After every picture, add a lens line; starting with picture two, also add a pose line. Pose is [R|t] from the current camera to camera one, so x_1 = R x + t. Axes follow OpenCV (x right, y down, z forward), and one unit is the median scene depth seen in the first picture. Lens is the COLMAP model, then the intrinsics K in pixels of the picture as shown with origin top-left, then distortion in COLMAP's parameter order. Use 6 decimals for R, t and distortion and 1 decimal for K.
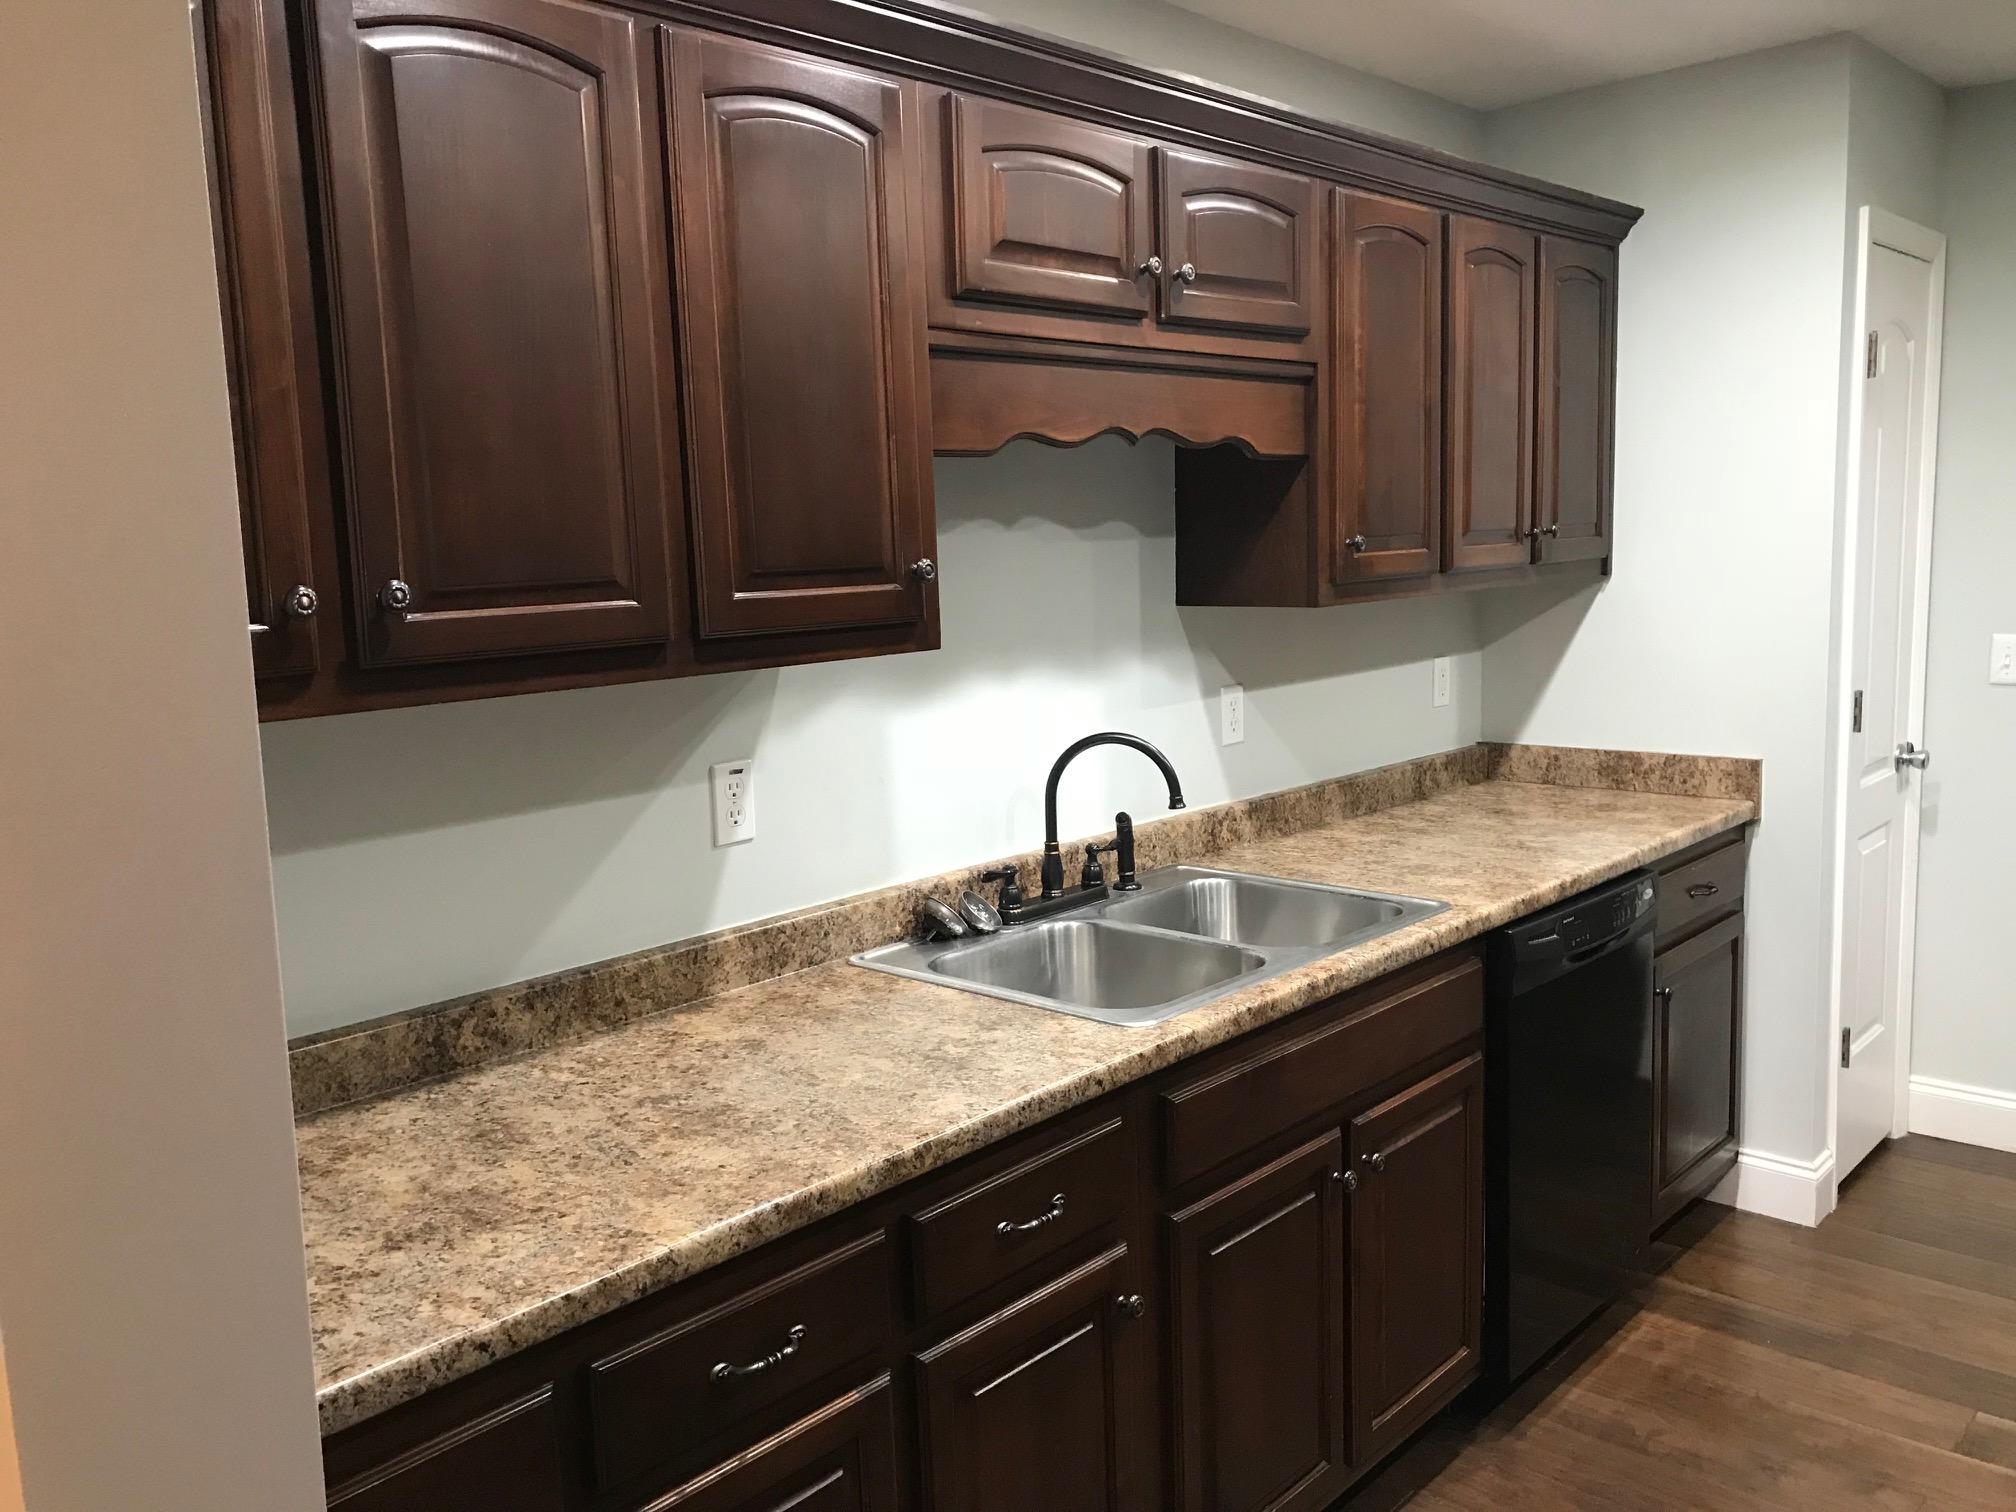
lens RADIAL K [[1651.1, 0, 1012.8], [0, 1651.1, 727.3], [0, 0, 1]] dist [0.133772, -0.132902]
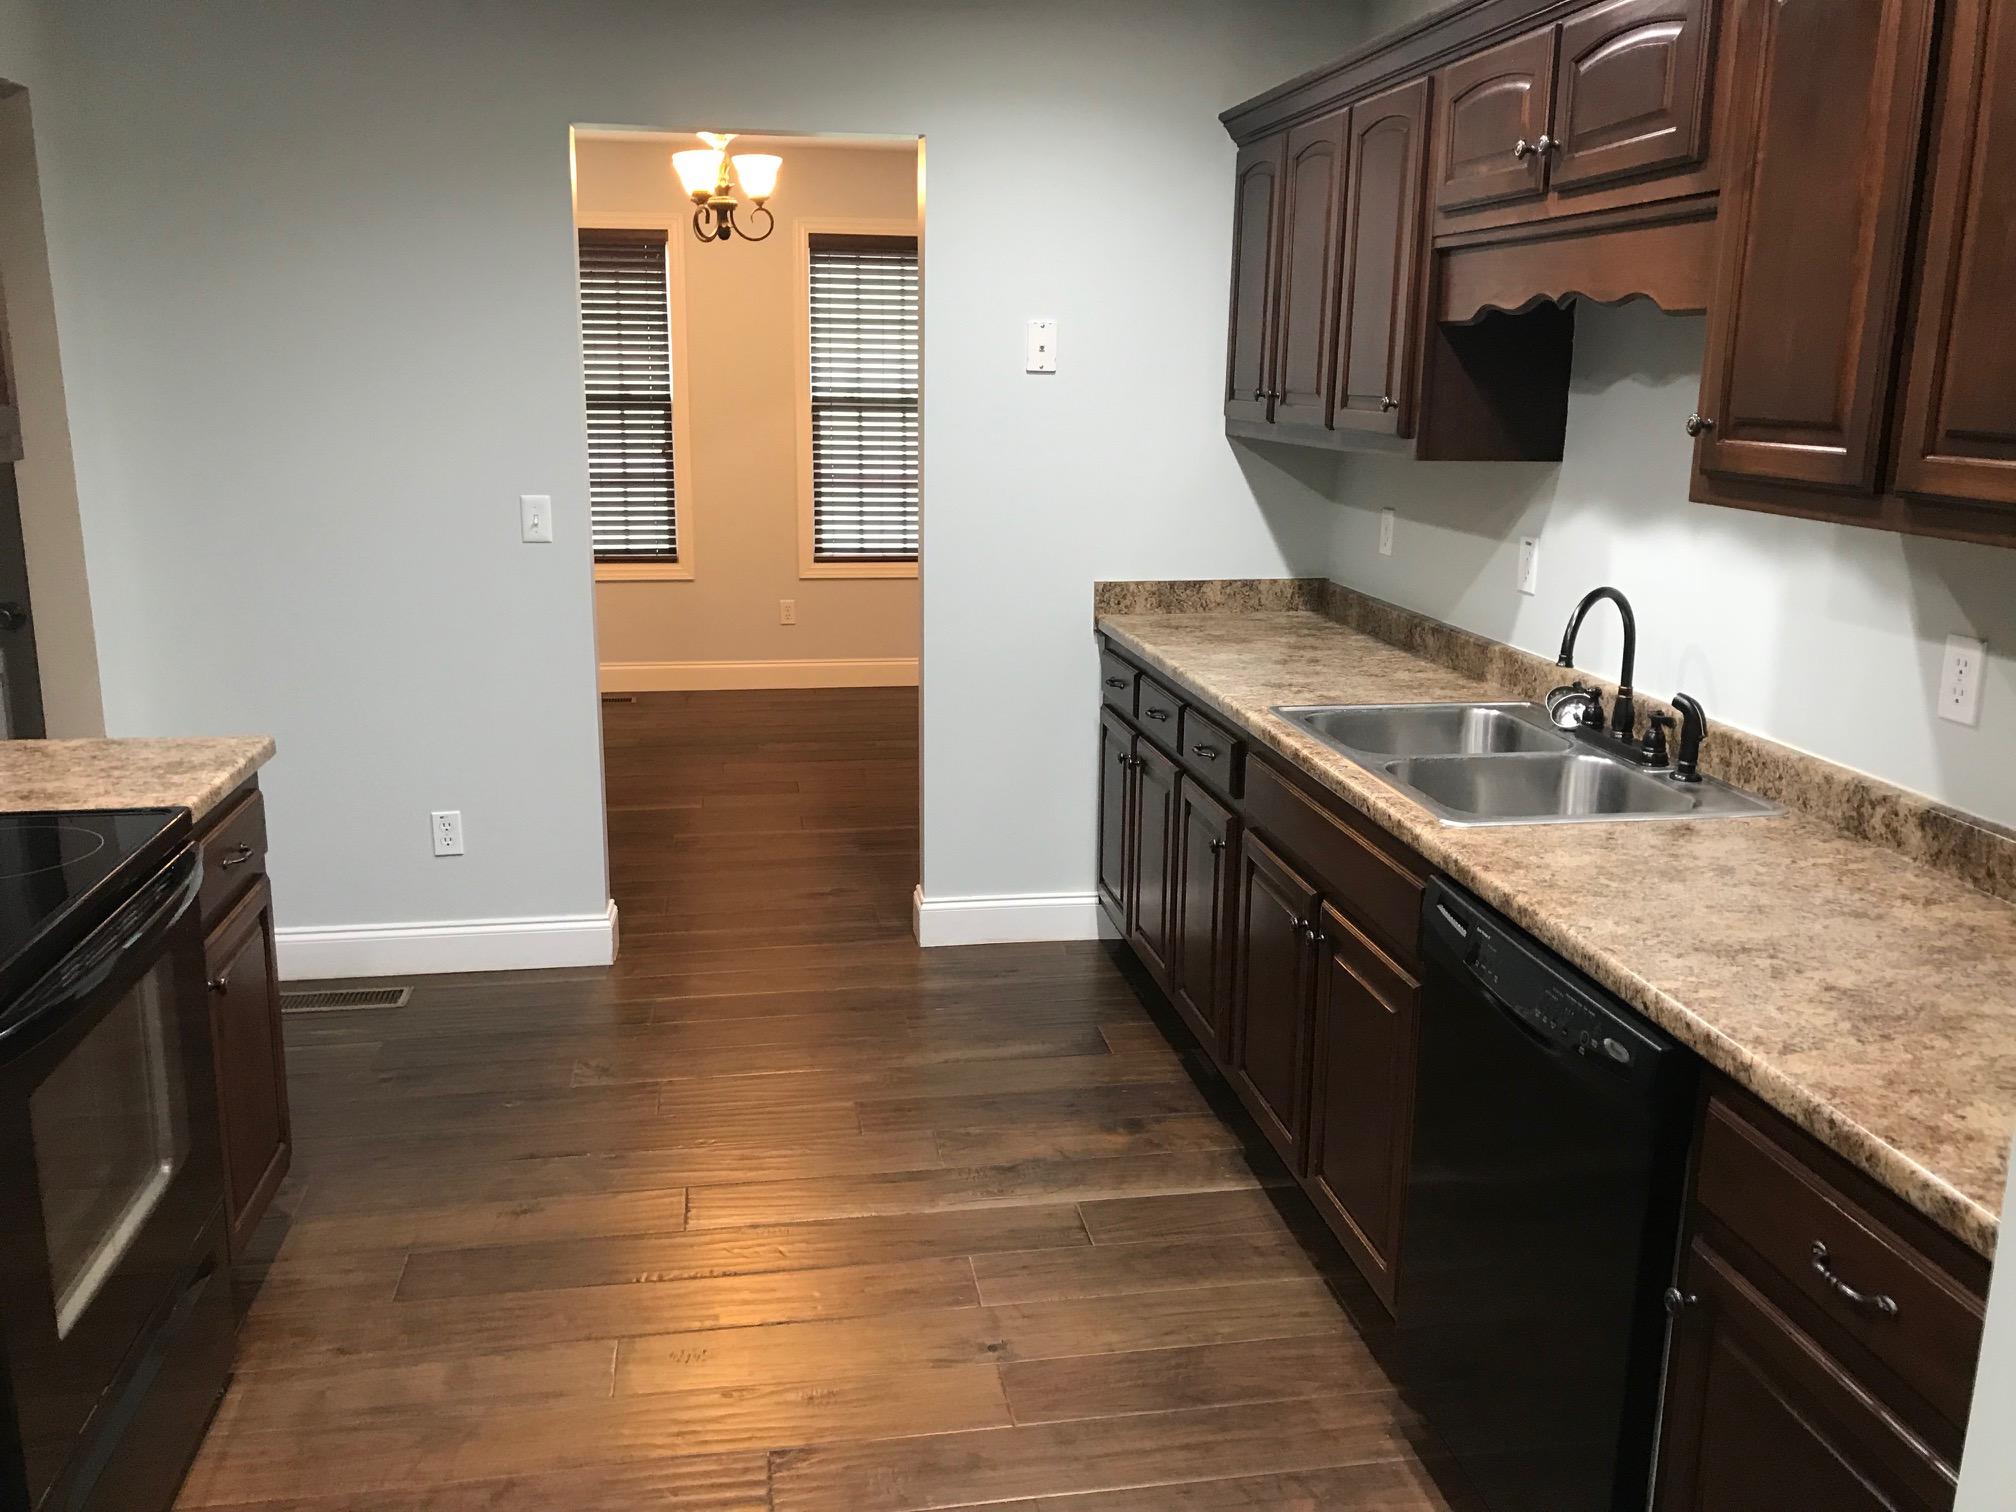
lens RADIAL K [[1651.1, 0, 1012.8], [0, 1651.1, 727.3], [0, 0, 1]] dist [0.133772, -0.132902]
pose [[-0.619837, 0.193469, -0.760507, 1.031915], [-0.088671, 0.945658, 0.312839, -0.196317], [0.779705, 0.261344, -0.568999, 1.242229]]
